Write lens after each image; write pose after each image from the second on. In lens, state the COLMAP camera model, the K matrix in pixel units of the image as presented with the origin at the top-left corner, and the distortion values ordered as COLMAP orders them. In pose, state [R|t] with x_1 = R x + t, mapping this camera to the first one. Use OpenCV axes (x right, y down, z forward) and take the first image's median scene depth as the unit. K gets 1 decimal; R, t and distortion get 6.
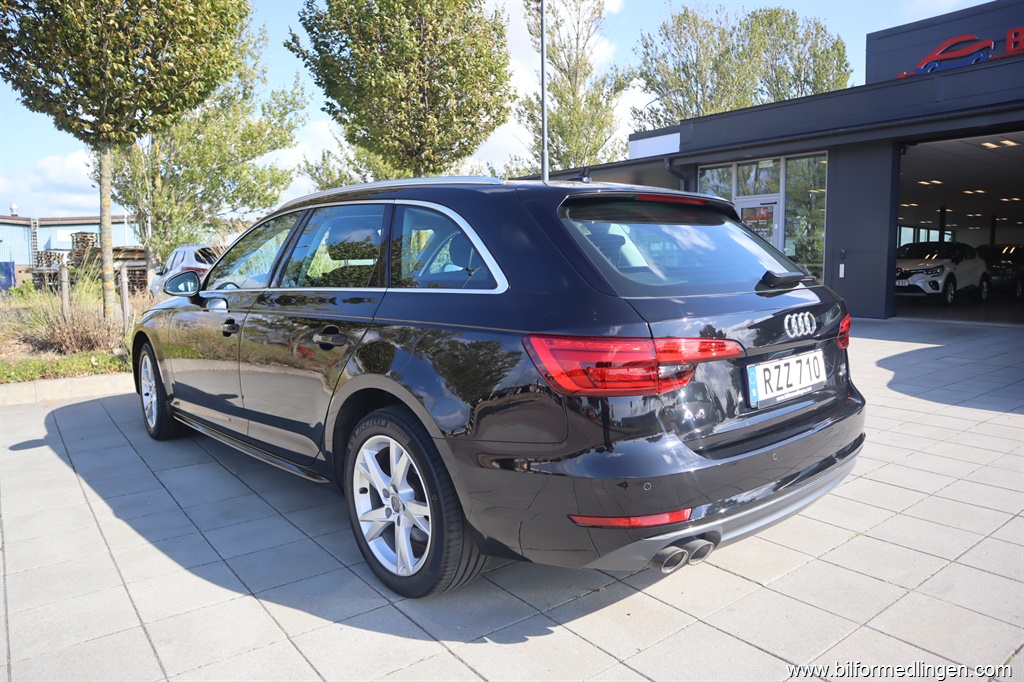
lens RADIAL K [[709.3, 0, 510.4], [0, 709.3, 341.8], [0, 0, 1]] dist [-0.133116, 0.083212]
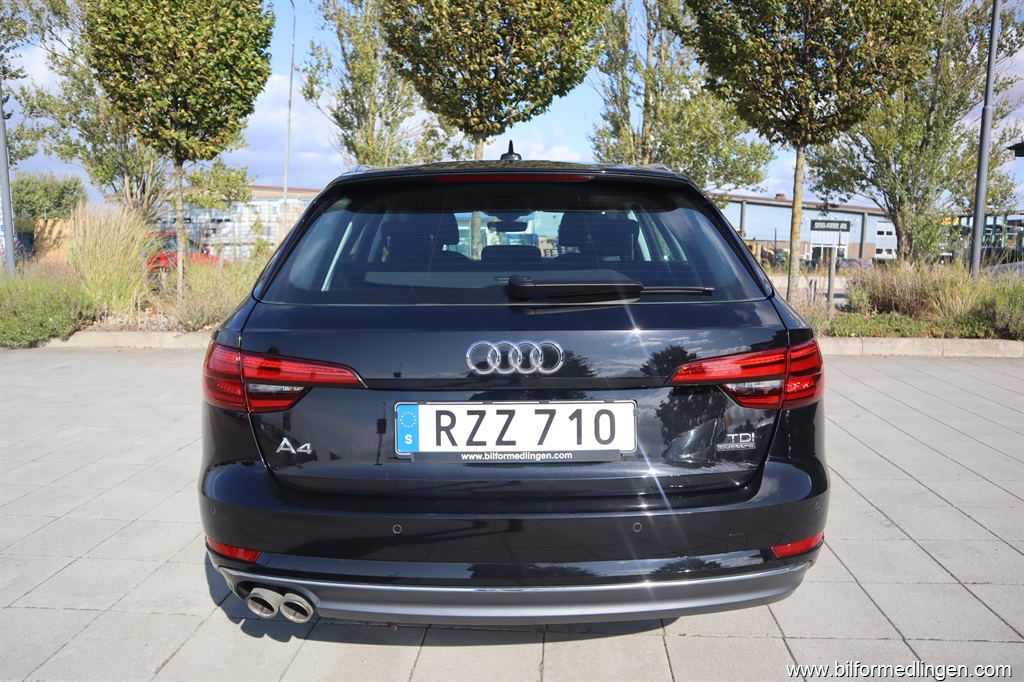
lens RADIAL K [[709.3, 0, 510.4], [0, 709.3, 341.8], [0, 0, 1]] dist [-0.133116, 0.083212]
pose [[0.748676, 0.107610, -0.654144, 0.857337], [-0.085824, 0.994167, 0.065319, -0.083697], [0.657357, 0.007238, 0.753545, 0.473163]]
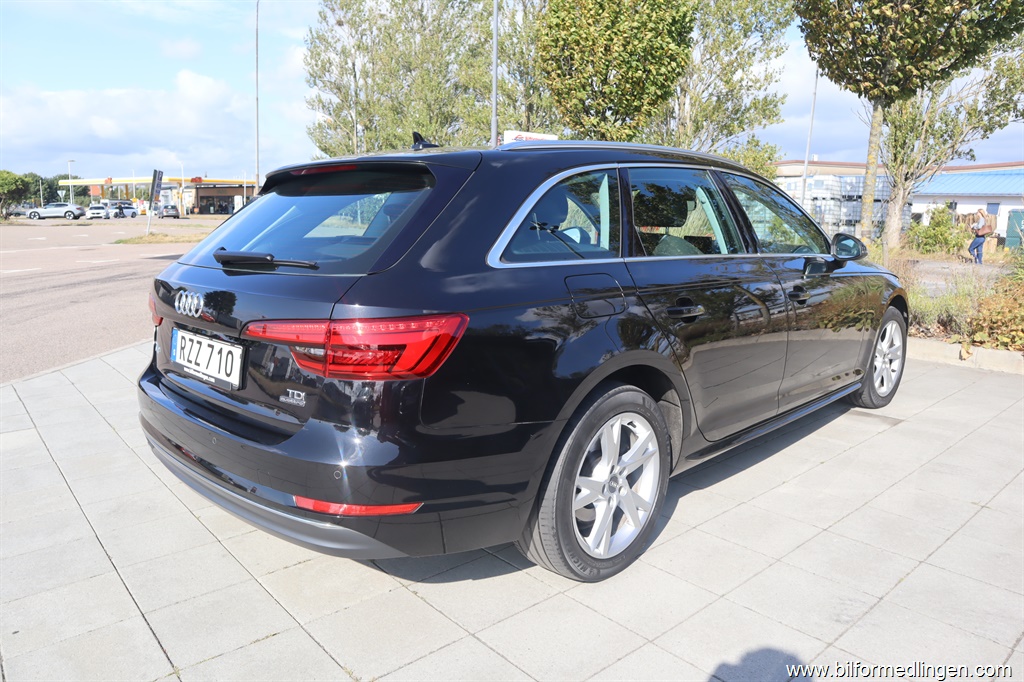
lens RADIAL K [[709.3, 0, 510.4], [0, 709.3, 341.8], [0, 0, 1]] dist [-0.133116, 0.083212]
pose [[0.064566, 0.190517, -0.979558, 1.398682], [-0.120899, 0.975869, 0.181831, -0.202538], [0.990563, 0.106688, 0.086041, 1.359802]]
